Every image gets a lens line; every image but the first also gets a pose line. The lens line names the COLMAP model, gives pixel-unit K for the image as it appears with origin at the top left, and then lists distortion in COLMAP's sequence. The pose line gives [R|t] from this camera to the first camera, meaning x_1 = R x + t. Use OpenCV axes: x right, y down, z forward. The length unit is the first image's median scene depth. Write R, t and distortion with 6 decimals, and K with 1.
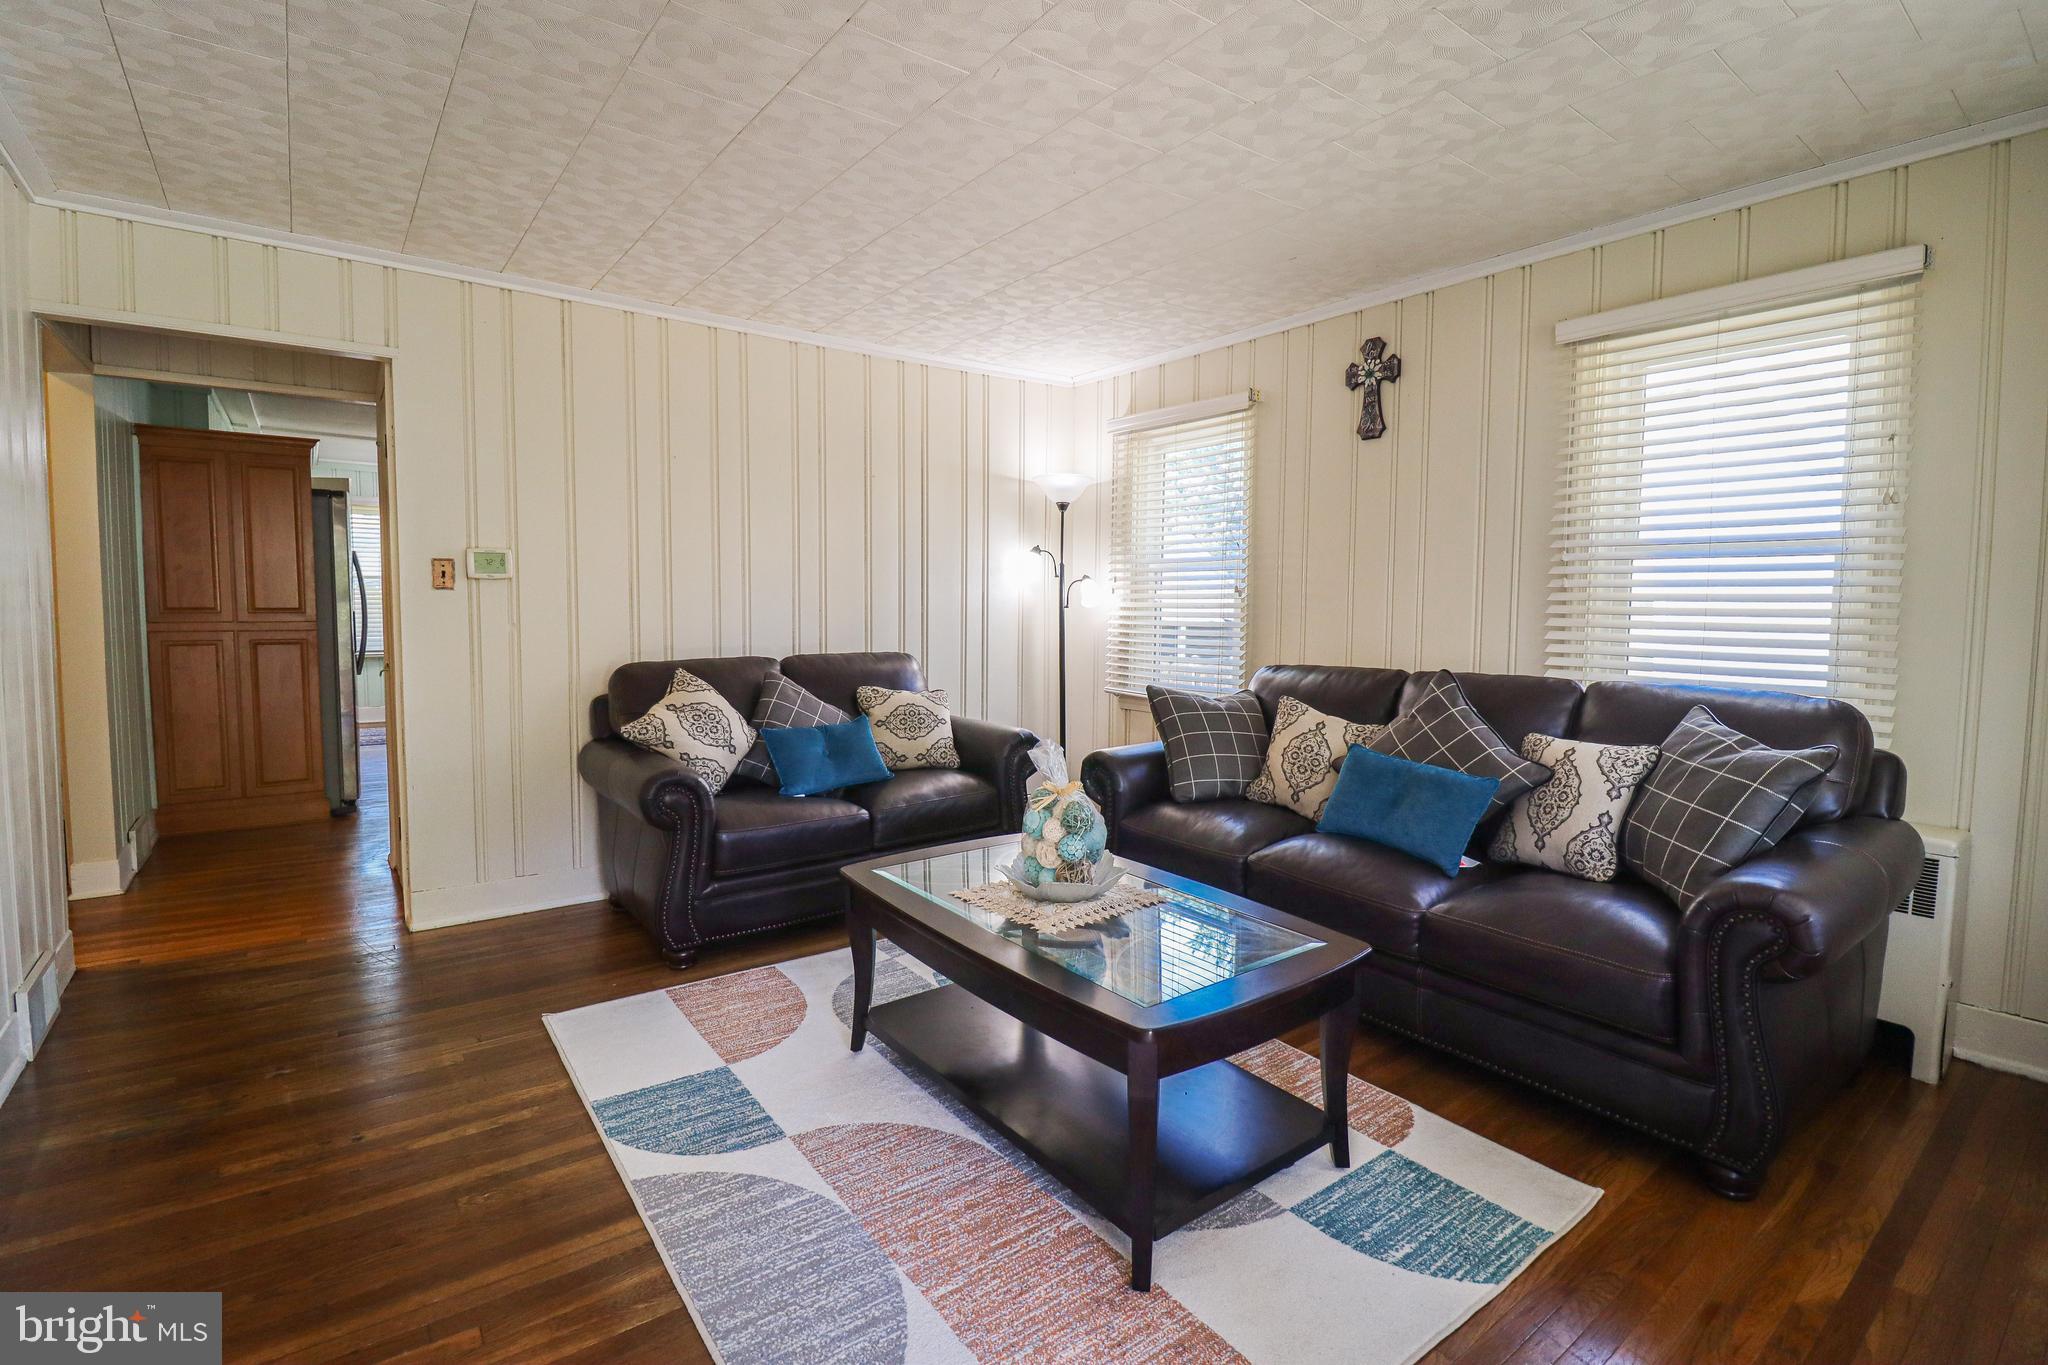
lens RADIAL K [[946.1, 0, 1054.2], [0, 946.1, 669.5], [0, 0, 1]] dist [0.000896, -0.013558]
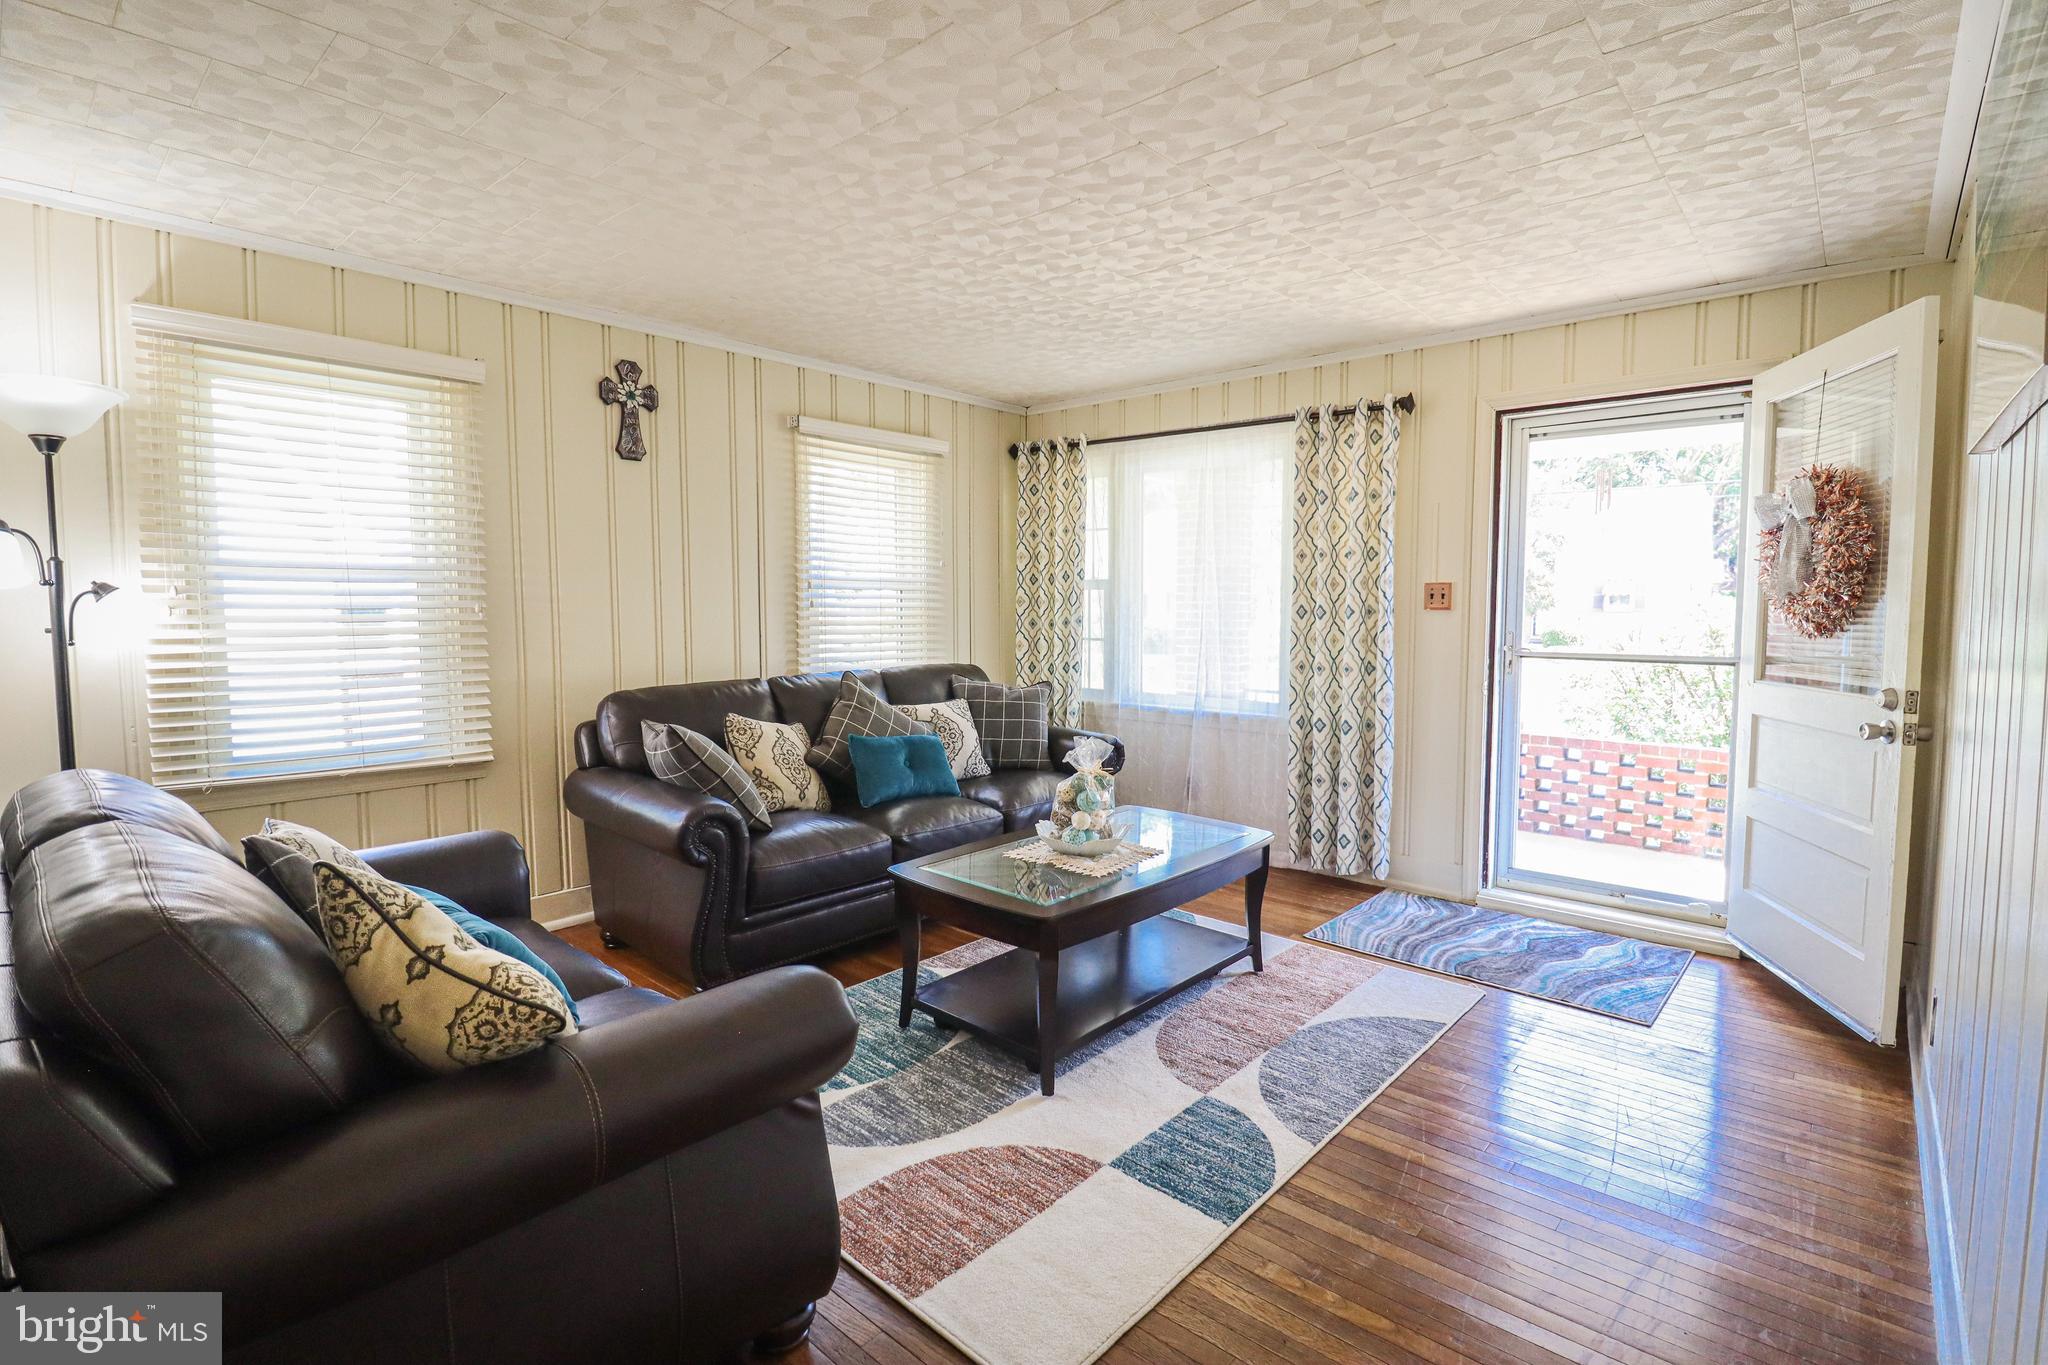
lens RADIAL K [[948.6, 0, 1048.7], [0, 948.6, 675.5], [0, 0, 1]] dist [0.002816, -0.013152]
pose [[-0.188768, -0.079913, 0.978765, -1.004171], [0.066617, 0.993346, 0.093952, -0.106421], [-0.979760, 0.082937, -0.182188, 1.010637]]
